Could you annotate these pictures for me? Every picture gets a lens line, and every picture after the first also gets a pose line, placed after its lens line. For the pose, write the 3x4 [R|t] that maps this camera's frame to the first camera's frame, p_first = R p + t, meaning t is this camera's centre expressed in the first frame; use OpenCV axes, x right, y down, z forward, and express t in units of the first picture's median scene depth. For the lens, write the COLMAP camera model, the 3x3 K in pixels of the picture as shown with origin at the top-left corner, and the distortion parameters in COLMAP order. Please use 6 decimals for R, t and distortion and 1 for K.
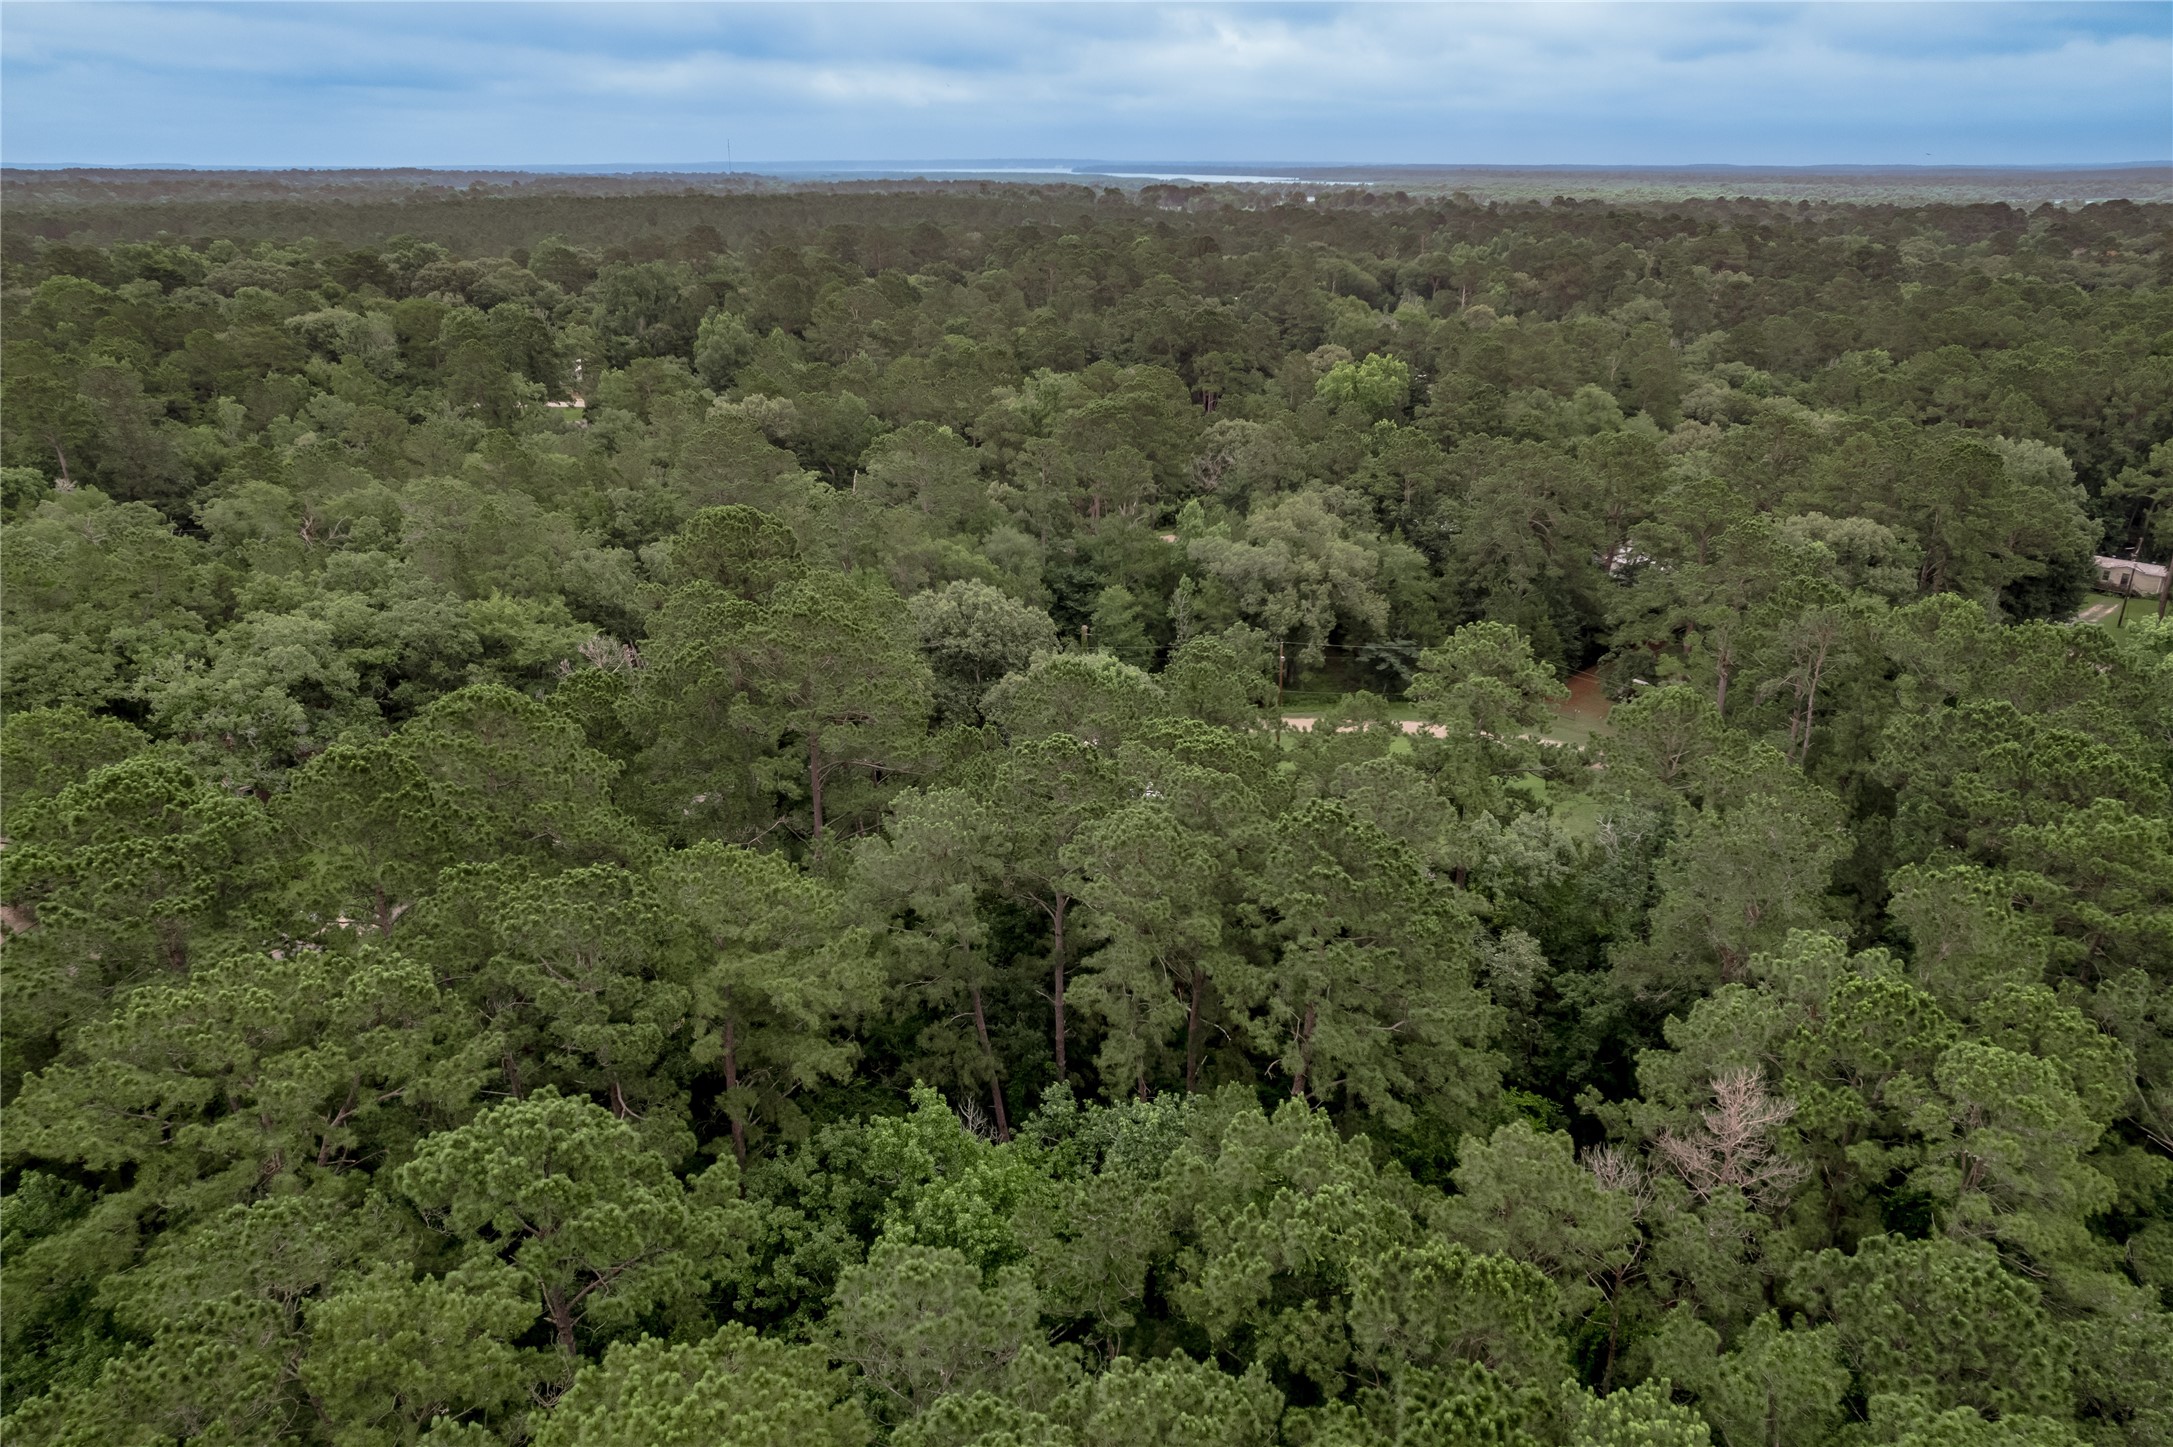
lens RADIAL K [[1424.6, 0, 1090.6], [0, 1424.6, 717.4], [0, 0, 1]] dist [-0.077566, 0.068938]
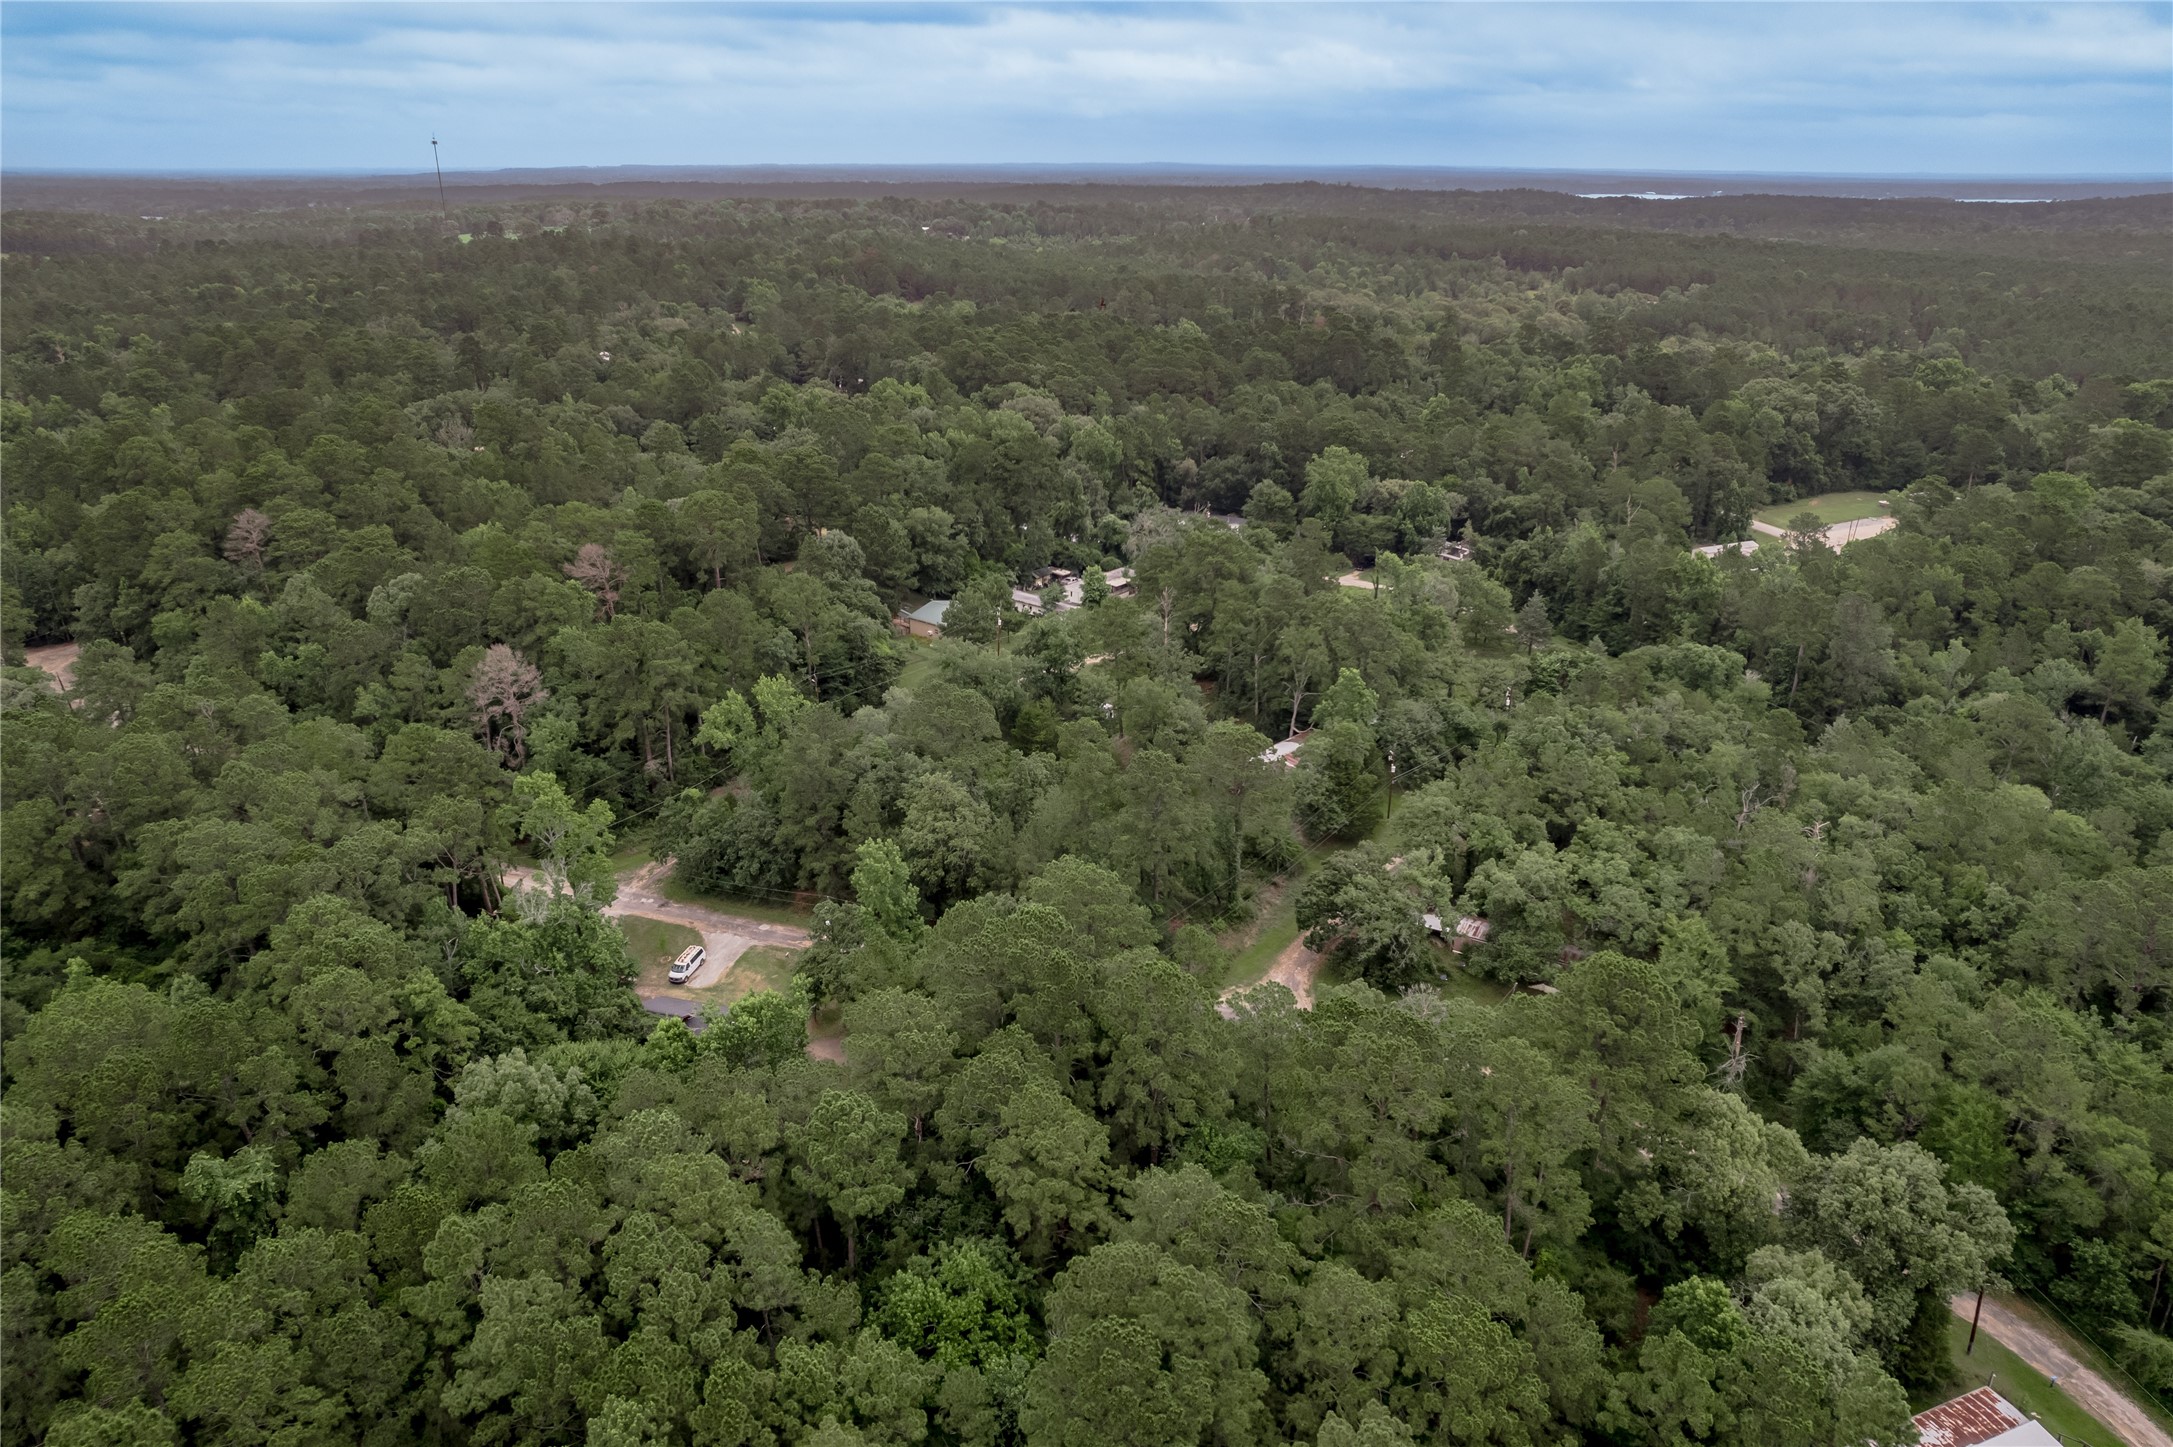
lens RADIAL K [[1409.0, 0, 1086.5], [0, 1409.0, 723.5], [0, 0, 1]] dist [-0.080393, 0.069936]
pose [[0.109693, 0.371634, -0.921876, 0.536504], [-0.367636, 0.876870, 0.309746, -0.394042], [0.923478, 0.304938, 0.232812, 0.179389]]
